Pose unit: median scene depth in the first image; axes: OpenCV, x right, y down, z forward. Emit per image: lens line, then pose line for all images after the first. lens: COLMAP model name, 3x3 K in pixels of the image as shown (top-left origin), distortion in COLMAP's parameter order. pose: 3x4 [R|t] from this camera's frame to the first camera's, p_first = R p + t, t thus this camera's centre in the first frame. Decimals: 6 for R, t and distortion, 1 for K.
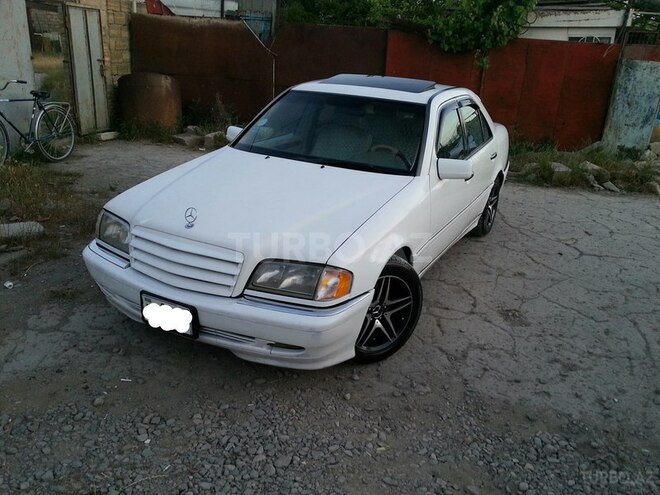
lens RADIAL K [[548.5, 0, 339.8], [0, 548.5, 247.1], [0, 0, 1]] dist [-0.017360, 0.008649]
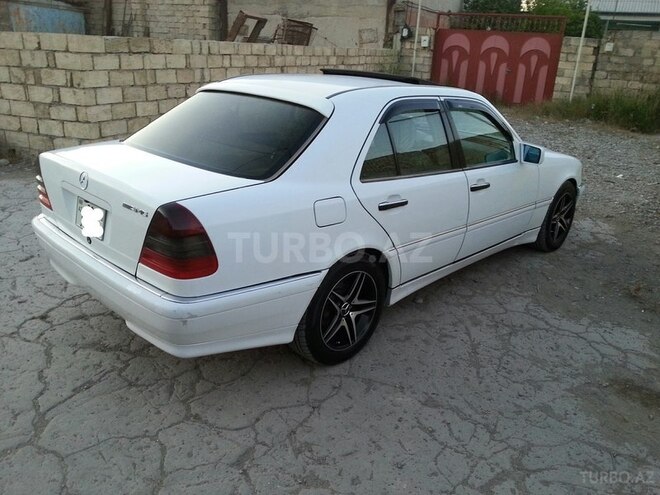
lens RADIAL K [[548.5, 0, 339.8], [0, 548.5, 247.1], [0, 0, 1]] dist [-0.017360, 0.008649]
pose [[-0.952566, -0.203281, 0.226483, -0.141756], [-0.009019, 0.762727, 0.646658, -0.756711], [-0.304198, 0.613942, -0.728381, 2.094560]]
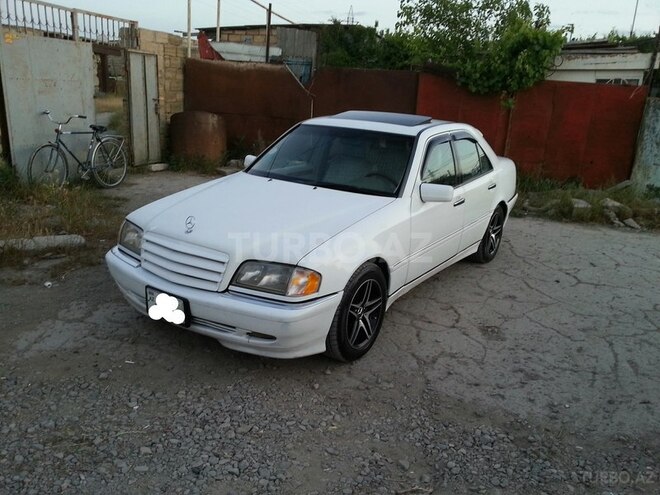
lens RADIAL K [[545.1, 0, 339.5], [0, 545.1, 246.1], [0, 0, 1]] dist [-0.001277, -0.013509]
pose [[0.994749, 0.029632, -0.097961, 0.119124], [-0.036649, 0.996829, -0.070626, 0.045059], [0.095557, 0.073845, 0.992681, -0.097555]]
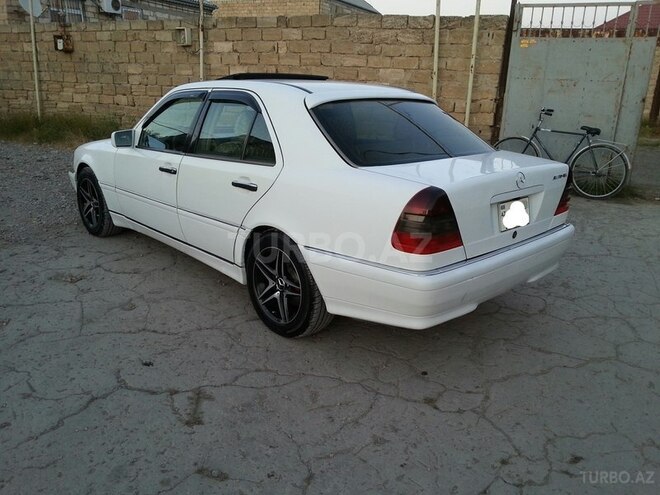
lens RADIAL K [[545.1, 0, 339.5], [0, 545.1, 246.1], [0, 0, 1]] dist [-0.001277, -0.013509]
pose [[-0.323282, 0.209753, -0.922764, 1.098578], [-0.366856, 0.871088, 0.326531, -0.459037], [0.872299, 0.444083, -0.204658, 1.632711]]
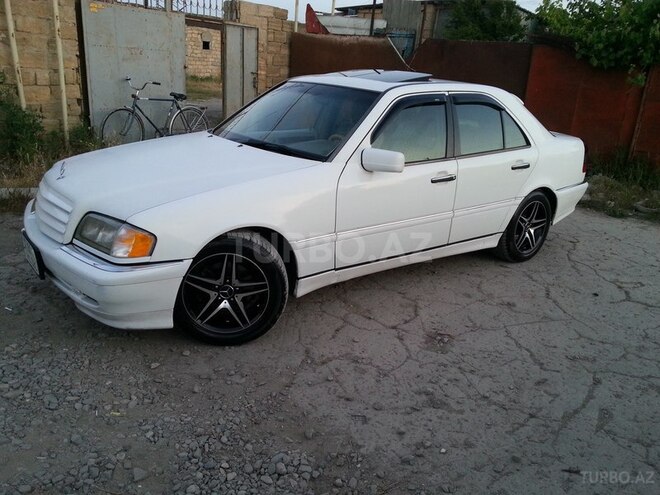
lens RADIAL K [[545.1, 0, 339.5], [0, 545.1, 246.1], [0, 0, 1]] dist [-0.001277, -0.013509]
pose [[0.910443, 0.130988, -0.392347, 0.484715], [-0.153386, 0.987821, -0.026141, 0.027411], [0.384145, 0.083980, 0.919446, 0.156776]]
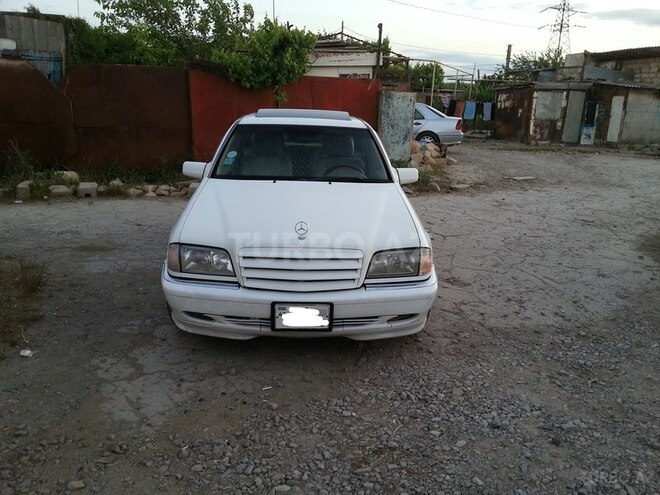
lens RADIAL K [[545.1, 0, 339.5], [0, 545.1, 246.1], [0, 0, 1]] dist [-0.001277, -0.013509]
pose [[0.861758, -0.160479, 0.481269, -0.541169], [0.190127, 0.981672, -0.013102, 0.005868], [-0.470345, 0.102793, 0.876475, -0.030640]]
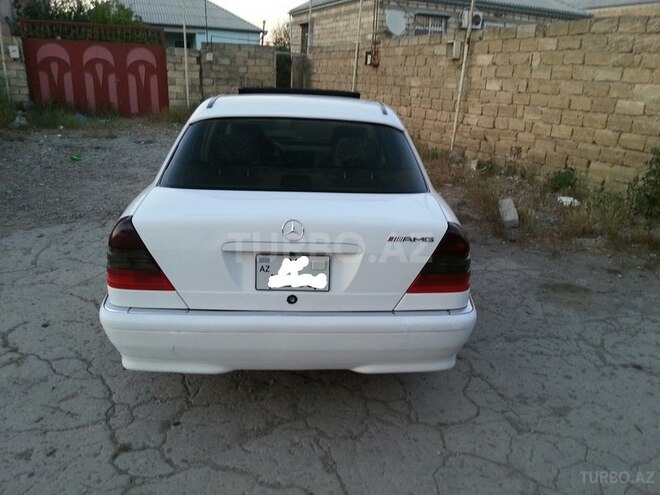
lens RADIAL K [[545.1, 0, 339.5], [0, 545.1, 246.1], [0, 0, 1]] dist [-0.001277, -0.013509]
pose [[-0.858014, 0.059949, -0.510116, 0.568672], [-0.257429, 0.809225, 0.528096, -0.682541], [0.444457, 0.584432, -0.678894, 2.068678]]
